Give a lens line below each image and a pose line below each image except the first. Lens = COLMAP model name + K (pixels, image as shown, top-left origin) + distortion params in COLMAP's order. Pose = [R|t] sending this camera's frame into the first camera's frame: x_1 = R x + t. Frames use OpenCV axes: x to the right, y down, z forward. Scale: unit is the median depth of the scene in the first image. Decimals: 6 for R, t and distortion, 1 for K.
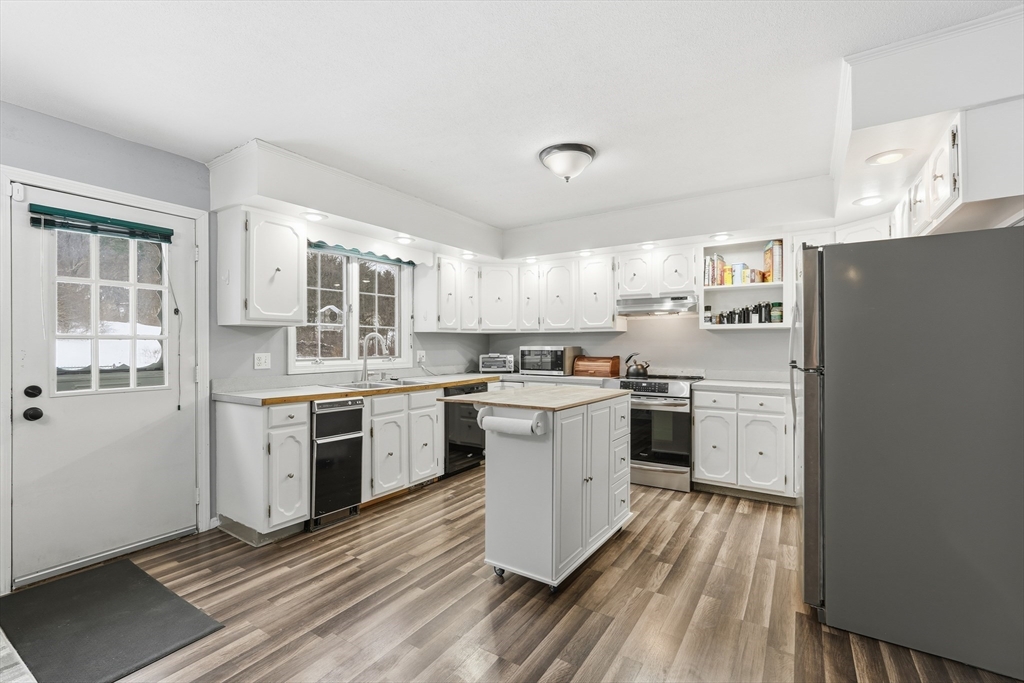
lens RADIAL K [[453.6, 0, 509.9], [0, 453.6, 346.0], [0, 0, 1]] dist [-0.010803, 0.003376]
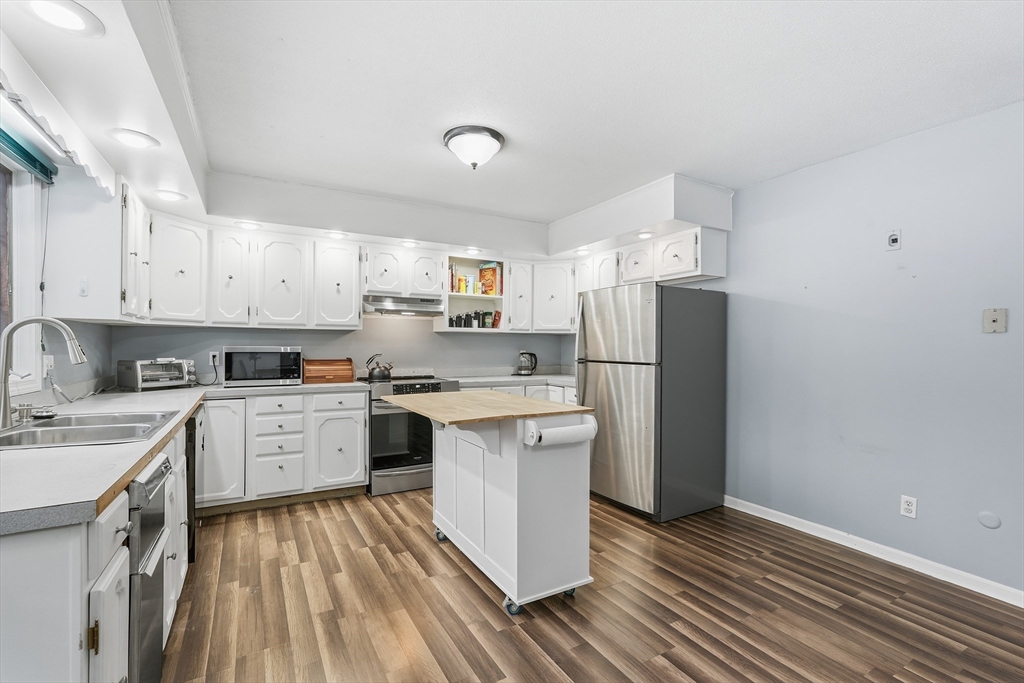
lens RADIAL K [[453.6, 0, 515.1], [0, 453.6, 347.1], [0, 0, 1]] dist [-0.010803, 0.003376]
pose [[0.444118, 0.000213, 0.895968, -0.493489], [-0.004809, 0.999986, 0.002146, -0.002554], [-0.895955, -0.005261, 0.444113, 0.384520]]
